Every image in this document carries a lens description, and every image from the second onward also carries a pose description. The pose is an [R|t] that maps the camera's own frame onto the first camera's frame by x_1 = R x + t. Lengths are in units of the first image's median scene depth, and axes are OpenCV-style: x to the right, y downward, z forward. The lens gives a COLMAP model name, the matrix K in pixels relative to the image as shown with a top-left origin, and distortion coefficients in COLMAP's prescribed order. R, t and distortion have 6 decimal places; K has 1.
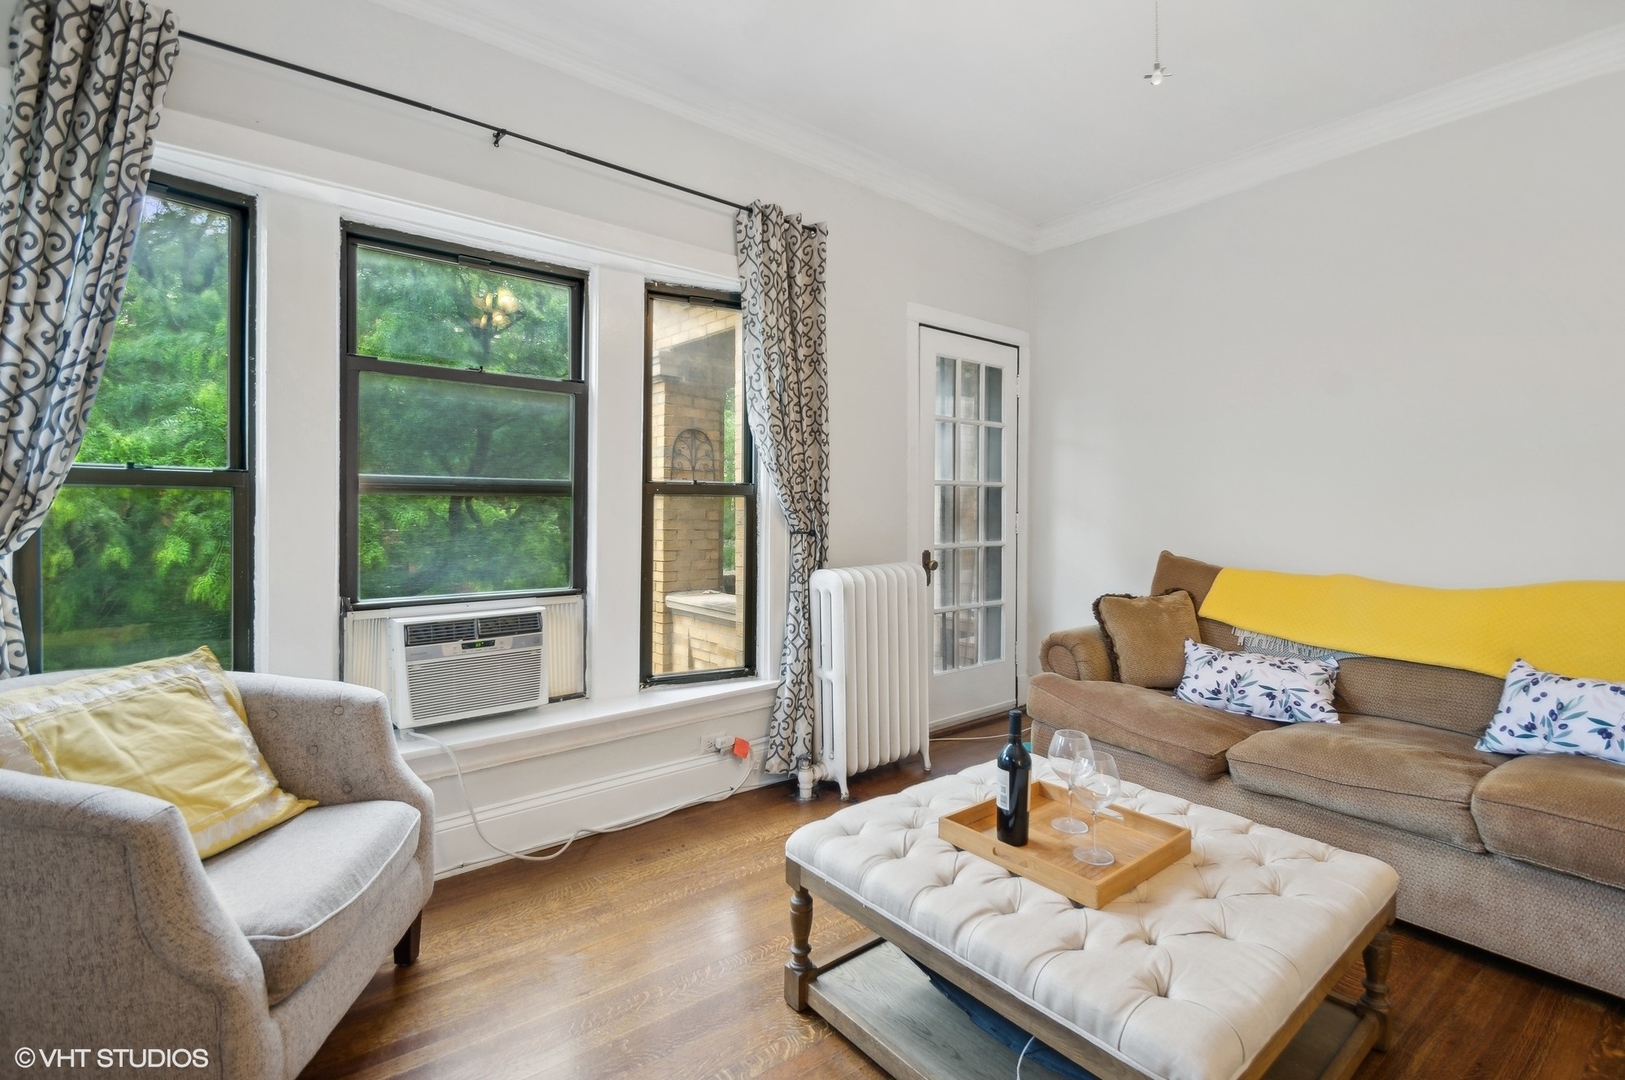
lens RADIAL K [[747.7, 0, 812.8], [0, 747.7, 517.6], [0, 0, 1]] dist [0.004029, -0.000553]
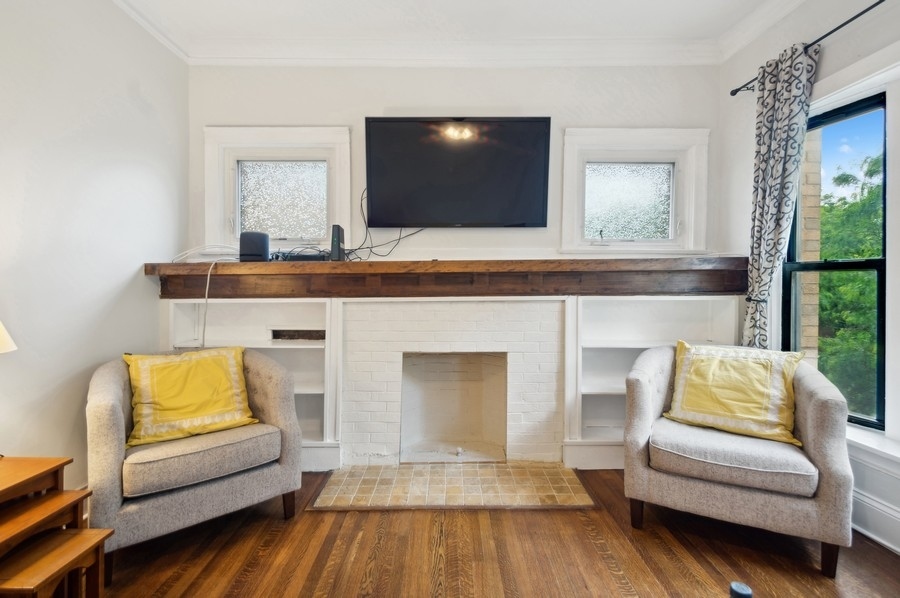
lens RADIAL K [[414.1, 0, 450.1], [0, 414.1, 286.6], [0, 0, 1]] dist [0.004029, -0.000553]
pose [[-0.595629, 0.010119, -0.803196, 0.441395], [0.002243, 0.999938, 0.010934, -0.010412], [0.803257, 0.004711, -0.595614, 0.622168]]
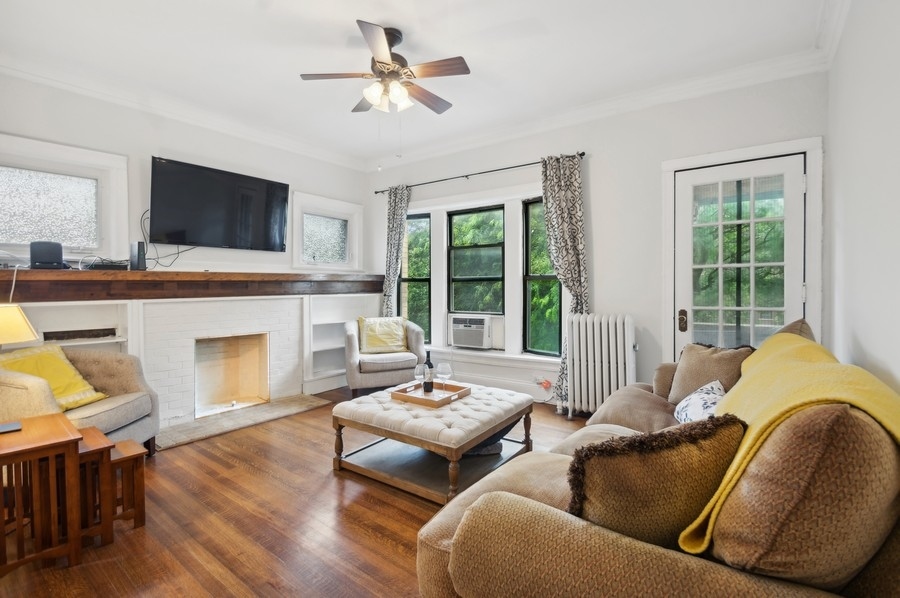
lens RADIAL K [[414.1, 0, 450.1], [0, 414.1, 286.6], [0, 0, 1]] dist [0.004029, -0.000553]
pose [[0.265491, -0.000141, -0.964113, 1.239087], [0.002653, 0.999996, 0.000585, -0.010519], [0.964110, -0.002713, 0.265490, 0.387866]]
